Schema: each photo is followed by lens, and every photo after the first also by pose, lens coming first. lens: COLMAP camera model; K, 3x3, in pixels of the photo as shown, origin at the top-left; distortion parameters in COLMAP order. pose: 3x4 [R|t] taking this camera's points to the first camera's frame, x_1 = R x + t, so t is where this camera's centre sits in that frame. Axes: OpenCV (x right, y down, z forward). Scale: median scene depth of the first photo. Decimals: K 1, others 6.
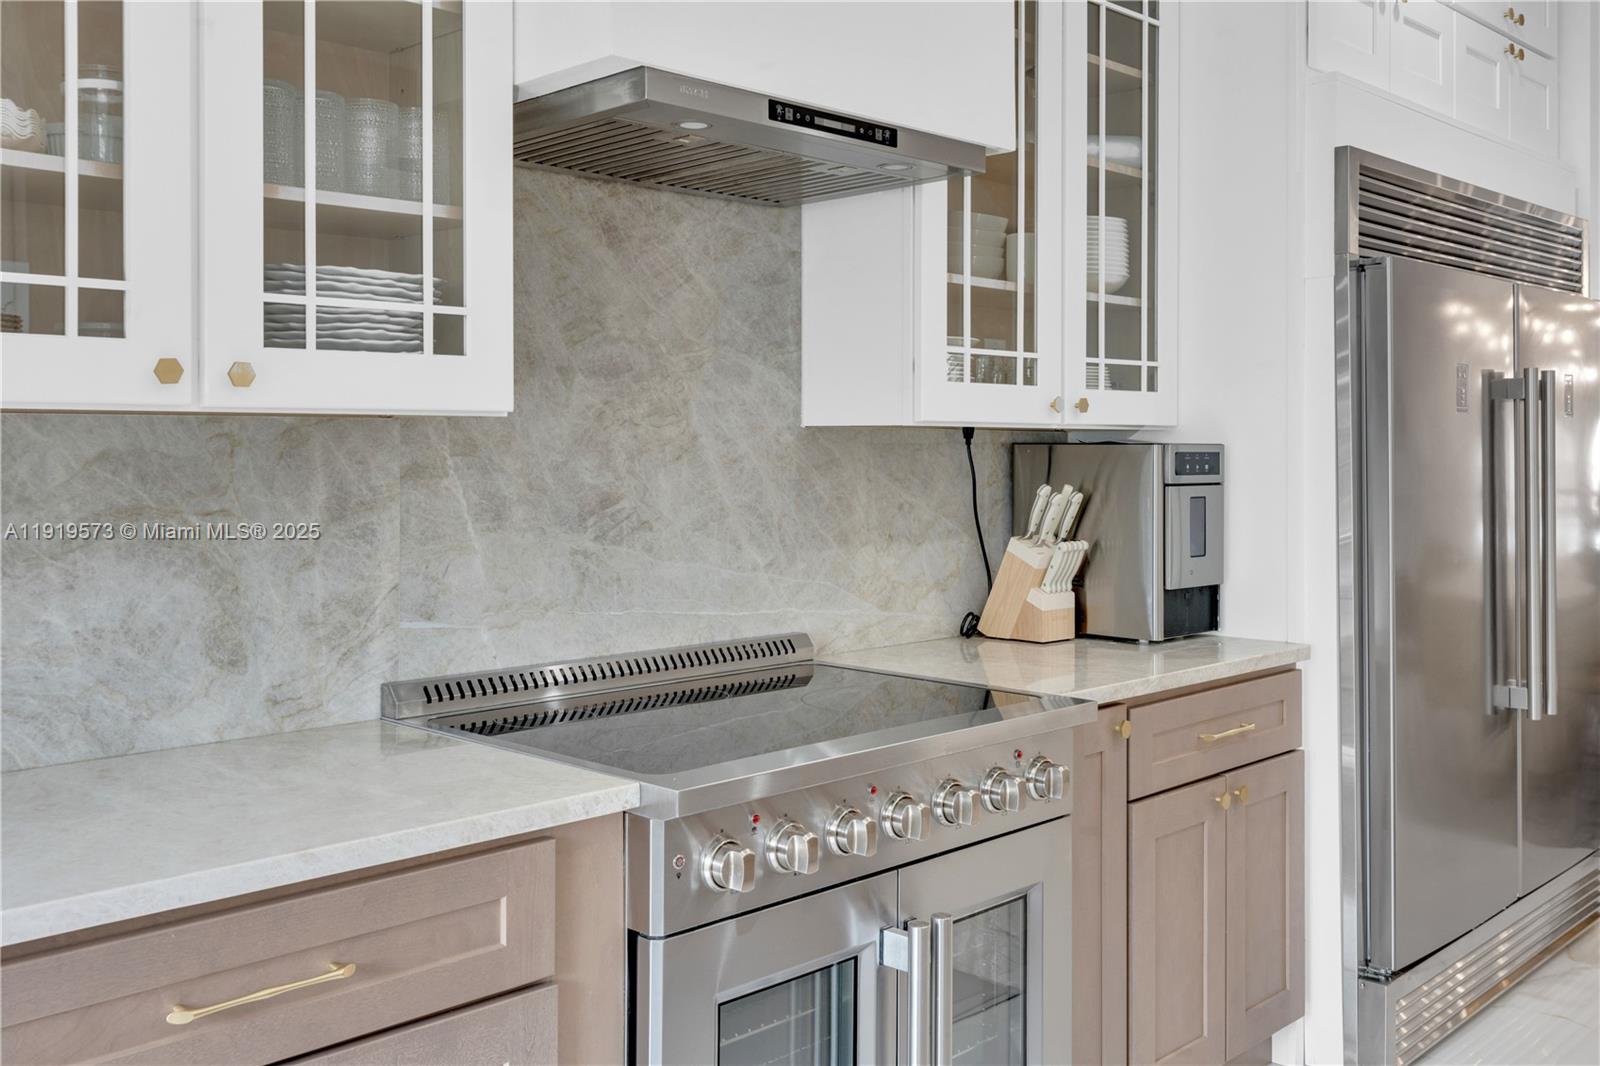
lens RADIAL K [[1515.8, 0, 794.8], [0, 1515.8, 504.9], [0, 0, 1]] dist [-0.002918, 0.010958]
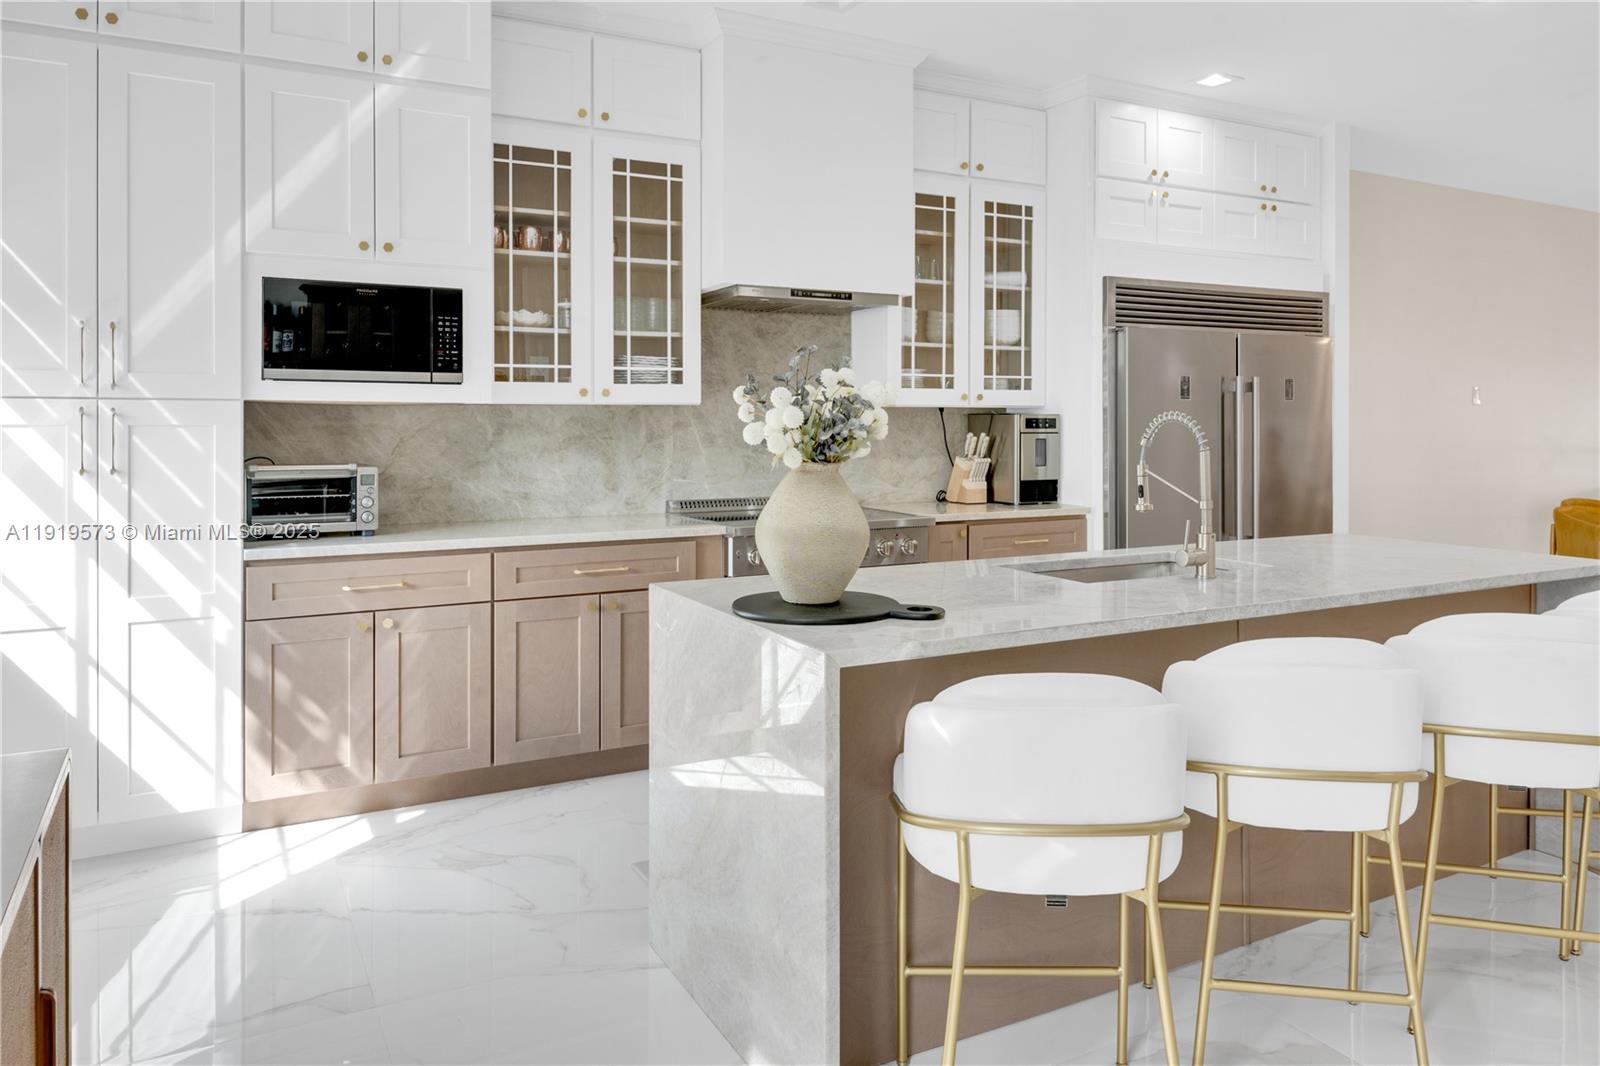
lens RADIAL K [[1086.5, 0, 800.0], [0, 1086.5, 533.0], [0, 0, 1]] dist [-0.005375, -0.005161]
pose [[0.957010, 0.031923, -0.288294, 0.537208], [-0.011732, 0.997372, 0.071494, 0.030769], [0.289819, -0.065039, 0.954869, -0.838198]]
